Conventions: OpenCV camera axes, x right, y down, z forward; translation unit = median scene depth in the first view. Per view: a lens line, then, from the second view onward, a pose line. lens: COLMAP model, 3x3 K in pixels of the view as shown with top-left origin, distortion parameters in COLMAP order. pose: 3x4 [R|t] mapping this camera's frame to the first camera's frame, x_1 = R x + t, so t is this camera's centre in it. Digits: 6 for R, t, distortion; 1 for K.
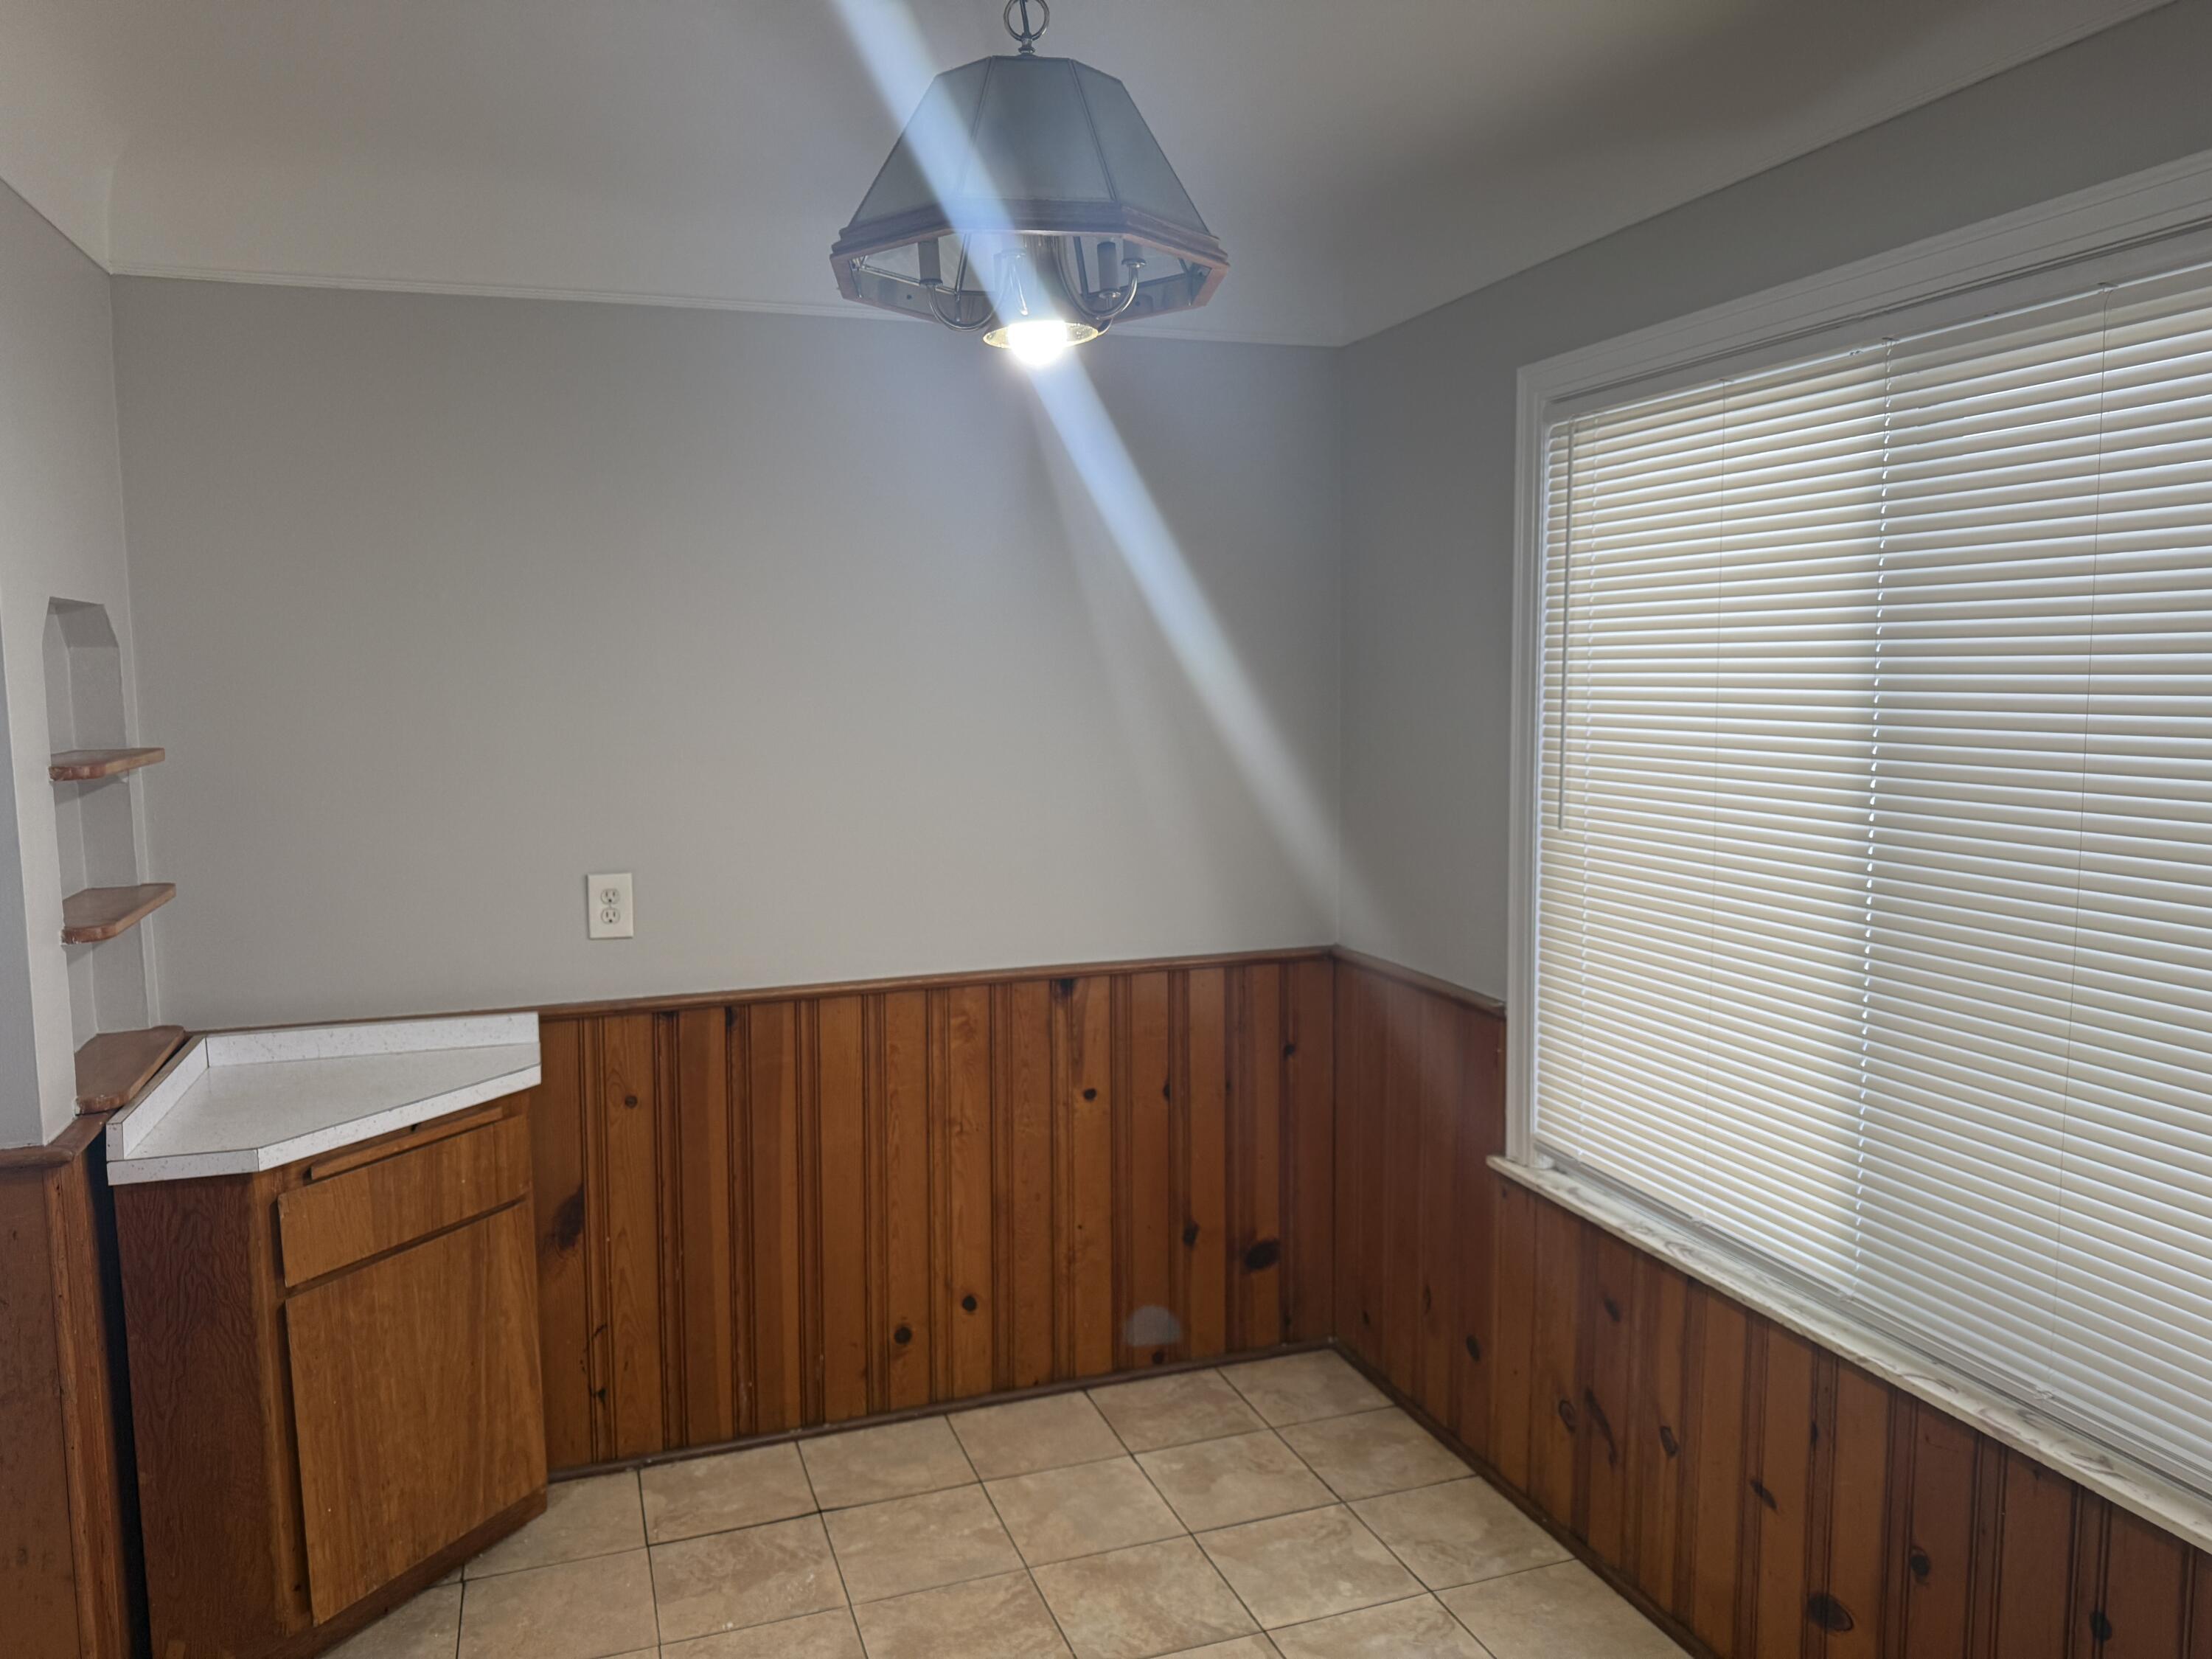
lens RADIAL K [[1561.9, 0, 1106.0], [0, 1561.9, 829.5], [0, 0, 1]] dist [-0.024424, -0.002081]
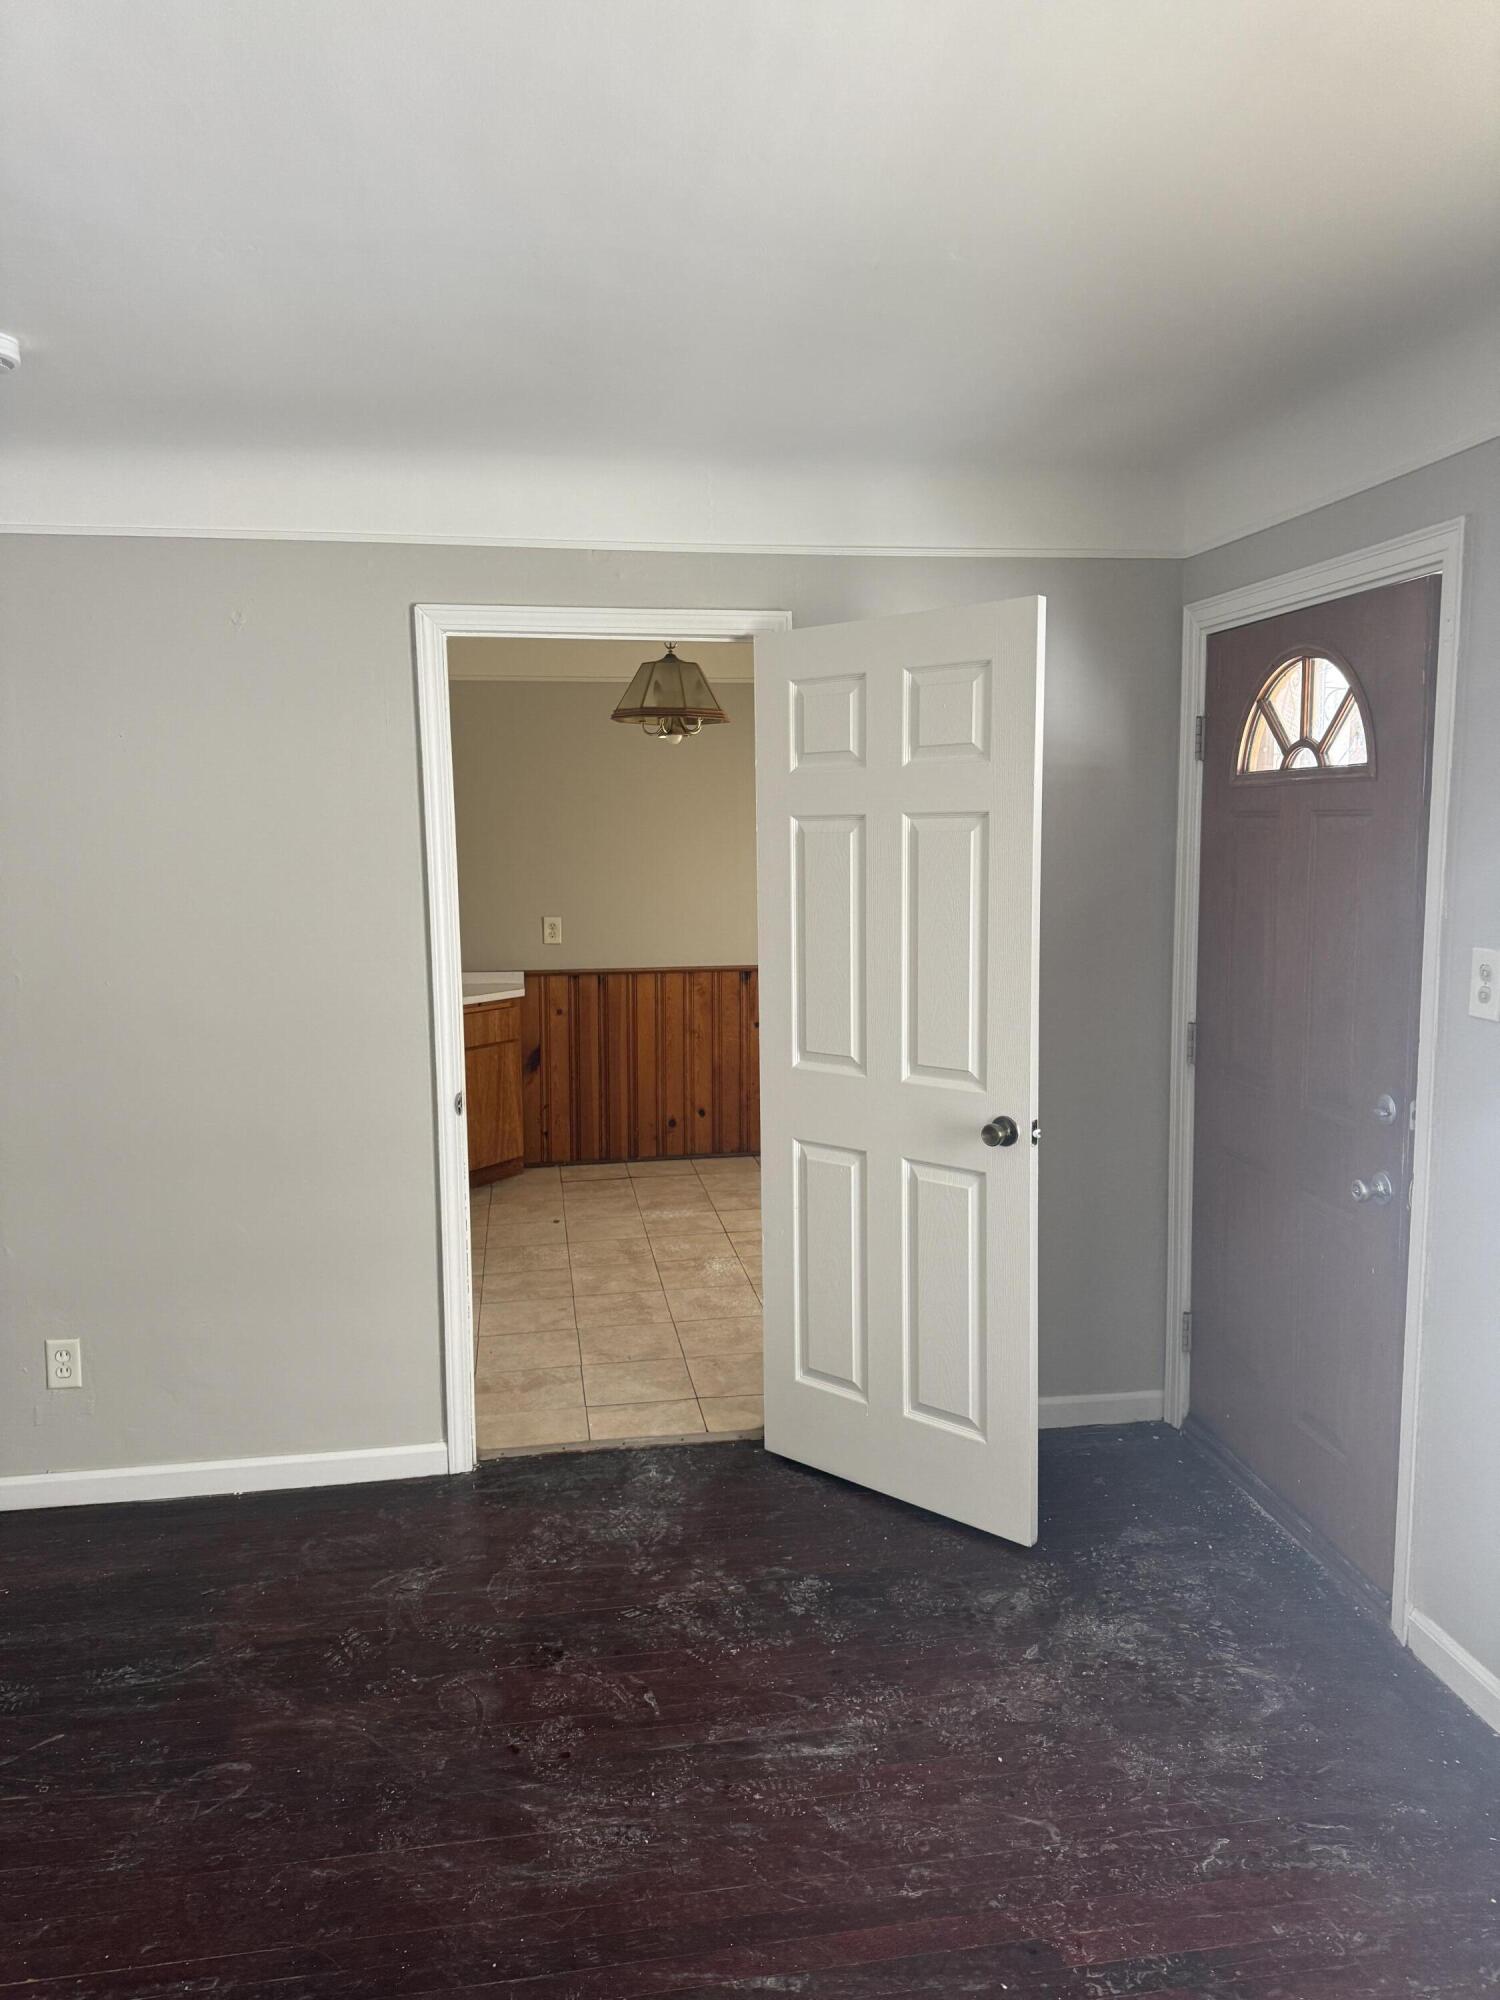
lens RADIAL K [[1414.0, 0, 750.0], [0, 1414.0, 1000.0], [0, 0, 1]] dist [0.005143, -0.004956]
pose [[0.982035, 0.021154, -0.187508, 0.410444], [-0.017434, 0.999617, 0.021469, 0.103997], [0.187891, -0.017815, 0.982028, -1.142083]]
